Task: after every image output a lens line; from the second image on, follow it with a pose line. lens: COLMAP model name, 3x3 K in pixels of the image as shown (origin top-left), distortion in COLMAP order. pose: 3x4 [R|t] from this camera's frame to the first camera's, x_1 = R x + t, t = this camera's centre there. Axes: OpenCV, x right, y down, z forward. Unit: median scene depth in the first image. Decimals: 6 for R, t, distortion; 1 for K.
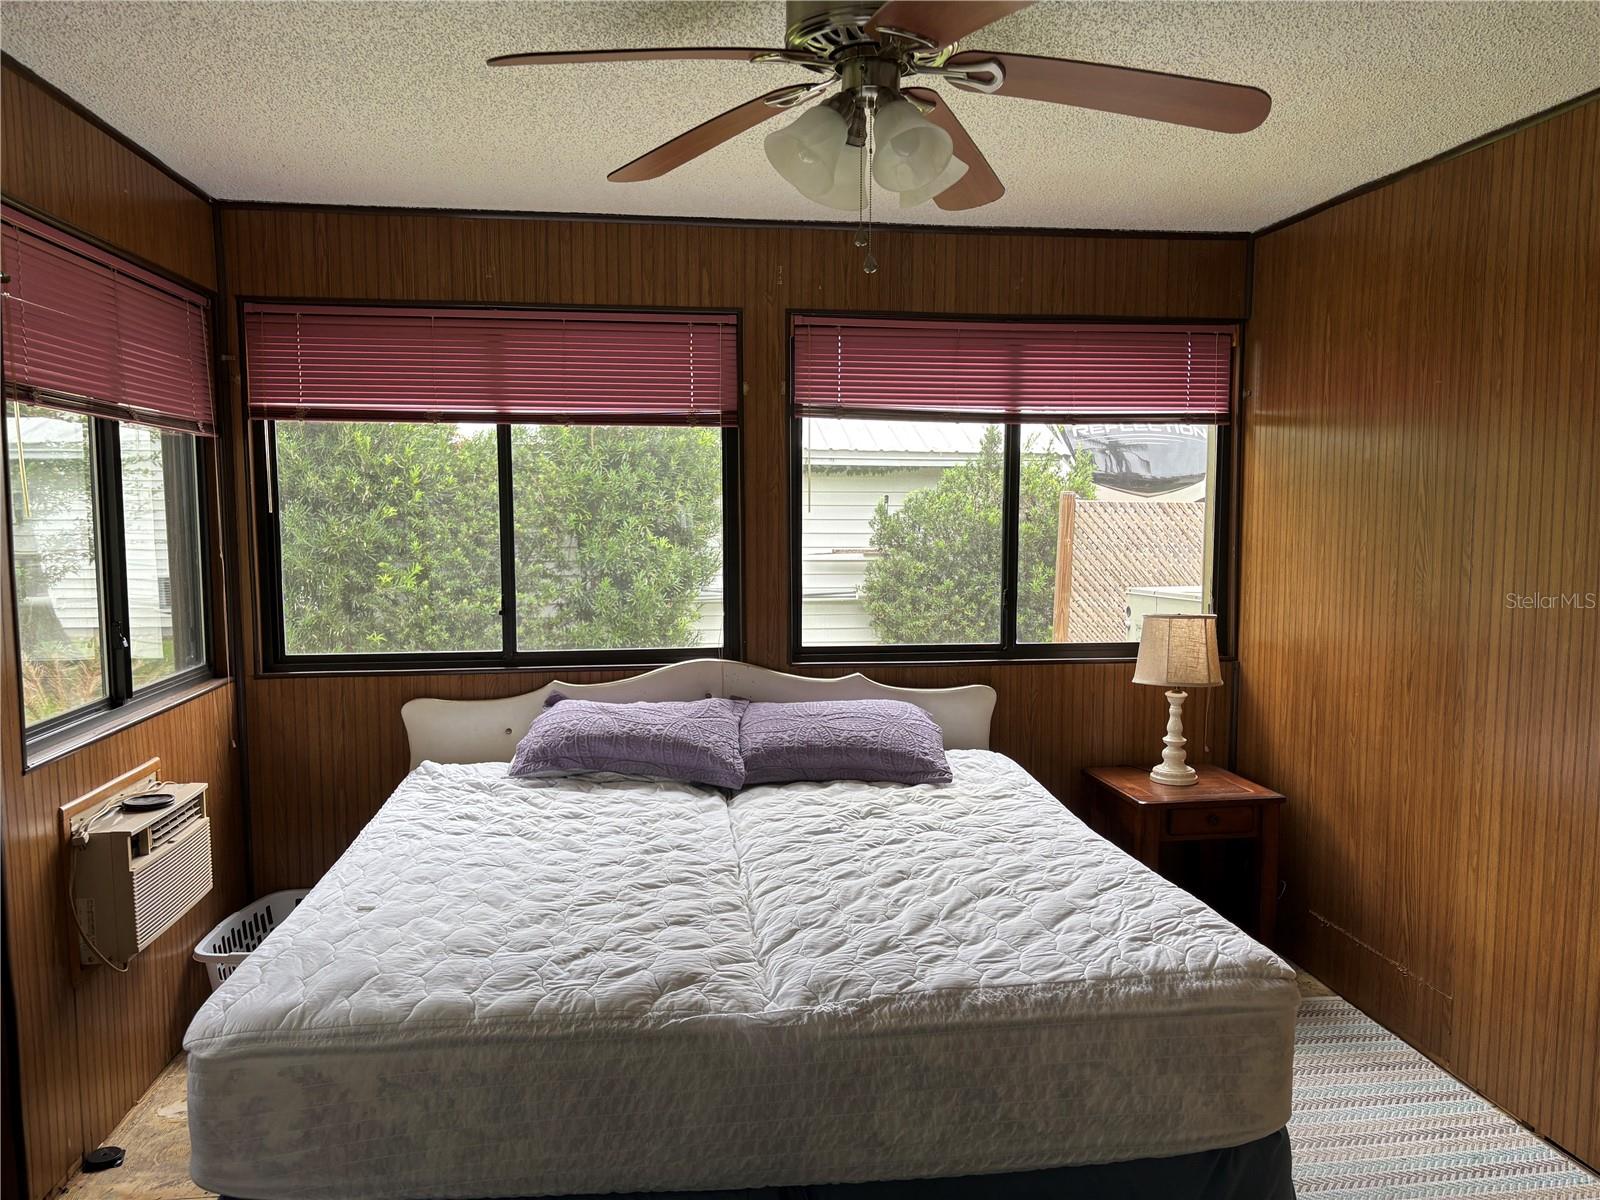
lens RADIAL K [[1203.7, 0, 795.0], [0, 1203.7, 600.0], [0, 0, 1]] dist [0.076409, -0.101839]
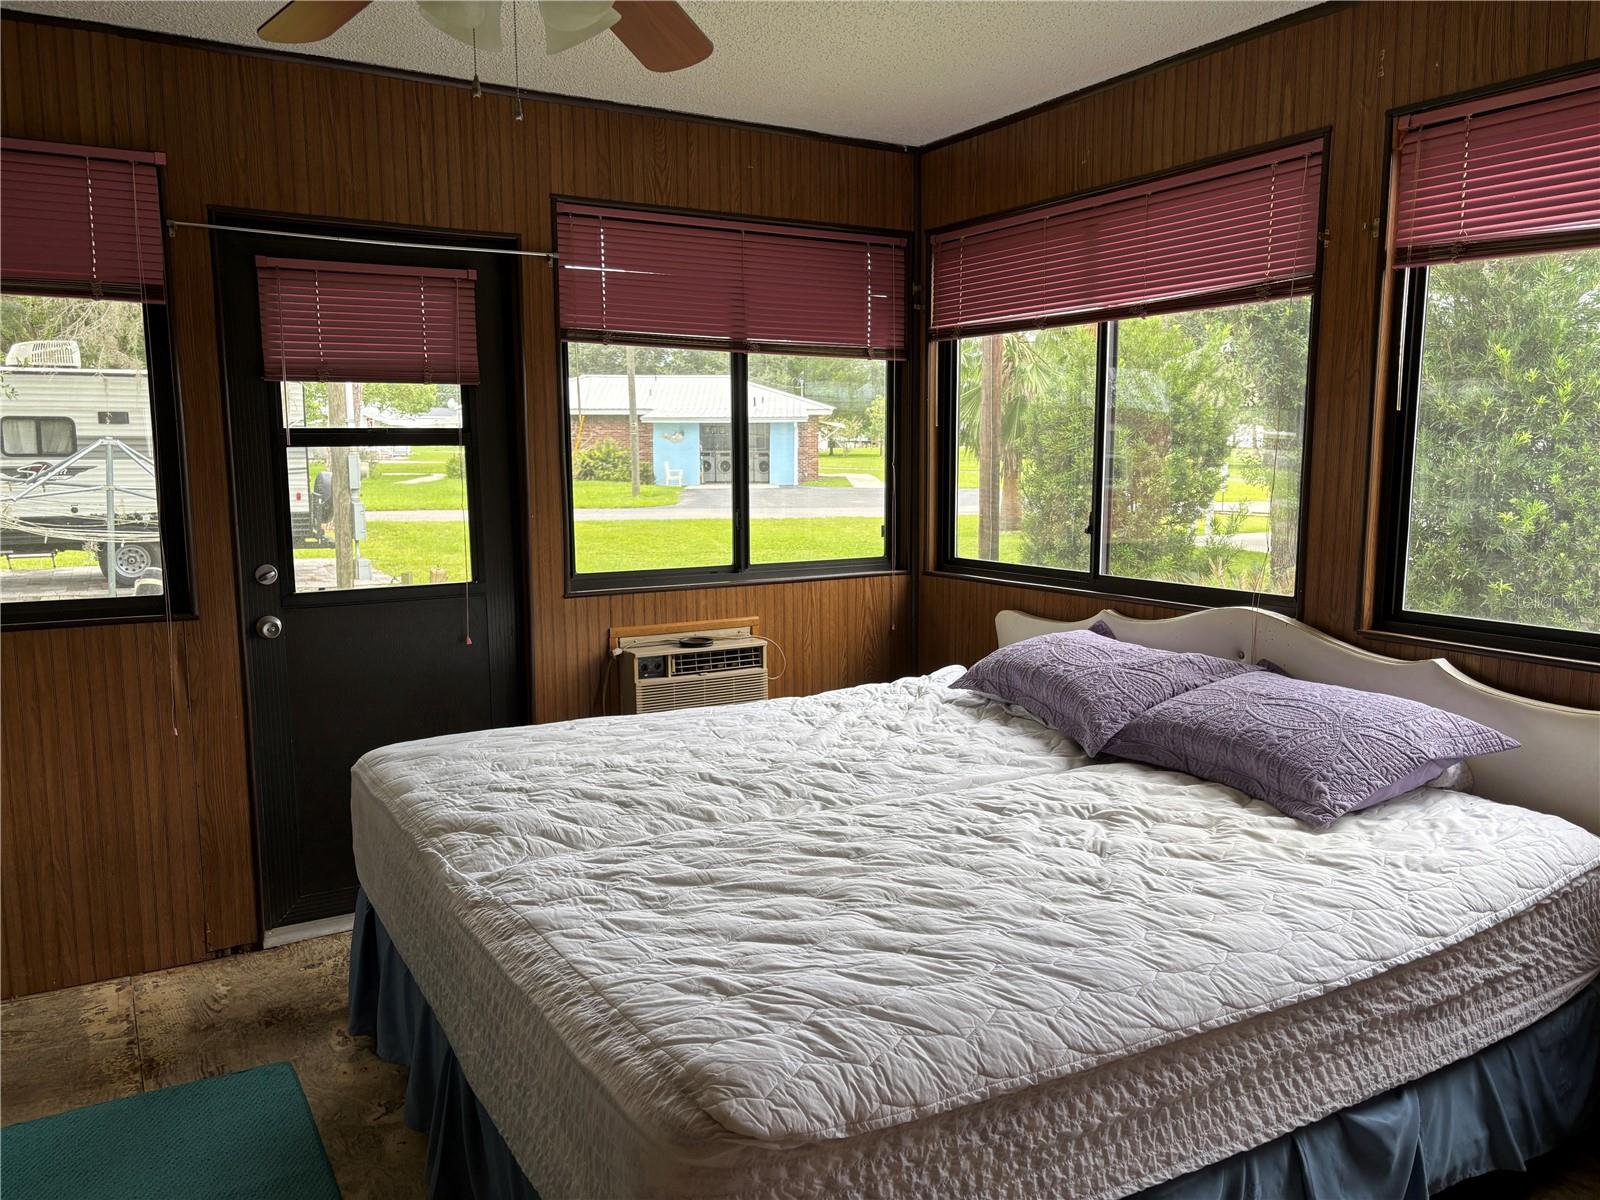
lens RADIAL K [[1210.2, 0, 801.5], [0, 1210.2, 592.5], [0, 0, 1]] dist [0.062238, -0.058238]
pose [[0.397086, 0.108165, -0.911385, 0.666010], [-0.073672, 0.993583, 0.085822, -0.007551], [0.914820, 0.033065, 0.402507, 0.545448]]
